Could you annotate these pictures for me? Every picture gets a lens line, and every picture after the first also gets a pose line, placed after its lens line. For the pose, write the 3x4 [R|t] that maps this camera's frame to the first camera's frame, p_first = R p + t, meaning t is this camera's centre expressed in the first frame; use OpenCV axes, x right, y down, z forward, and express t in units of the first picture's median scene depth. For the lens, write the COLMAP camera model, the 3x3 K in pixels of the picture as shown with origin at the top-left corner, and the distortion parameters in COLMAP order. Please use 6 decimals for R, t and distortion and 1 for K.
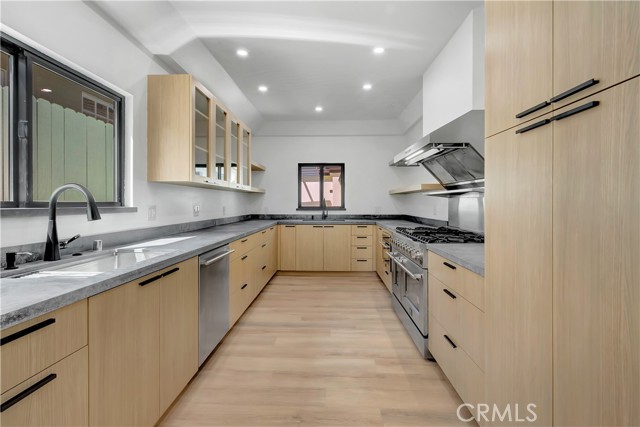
lens RADIAL K [[301.5, 0, 321.9], [0, 301.5, 204.4], [0, 0, 1]] dist [-0.001033, 0.000504]
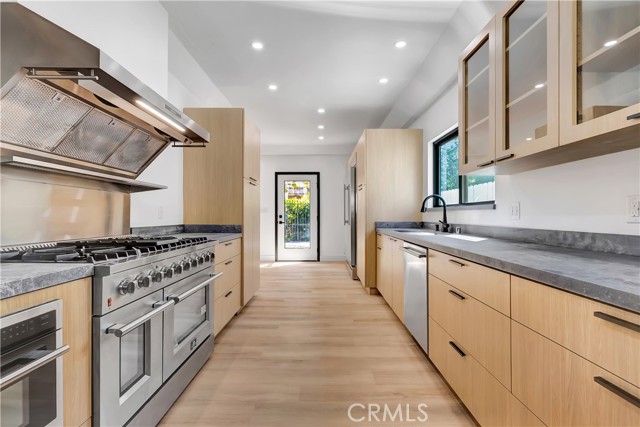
lens RADIAL K [[289.3, 0, 320.0], [0, 289.3, 213.5], [0, 0, 1]] dist [-0.003312, -0.000050]
pose [[-0.999732, -0.001281, -0.023126, -0.000339], [-0.001256, 0.999999, -0.001111, 0.032930], [0.023127, -0.001082, -0.999732, 1.562913]]
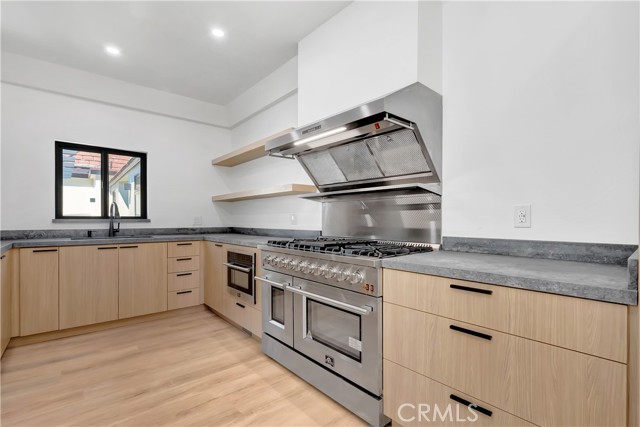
lens RADIAL K [[297.1, 0, 319.3], [0, 297.1, 221.9], [0, 0, 1]] dist [0.000506, -0.000001]
pose [[0.747173, -0.003962, 0.664618, -0.155058], [0.002473, 0.999992, 0.003182, 0.034598], [-0.664625, -0.000734, 0.747176, 0.464323]]
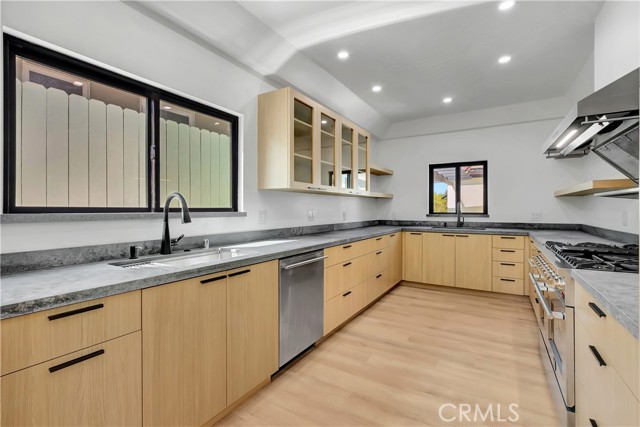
lens RADIAL K [[295.8, 0, 320.2], [0, 295.8, 210.7], [0, 0, 1]] dist [-0.003146, 0.000028]
pose [[0.870792, 0.002149, -0.491646, 0.142775], [-0.000658, 0.999995, 0.003205, 0.000150], [0.491650, -0.002468, 0.870789, 0.126573]]
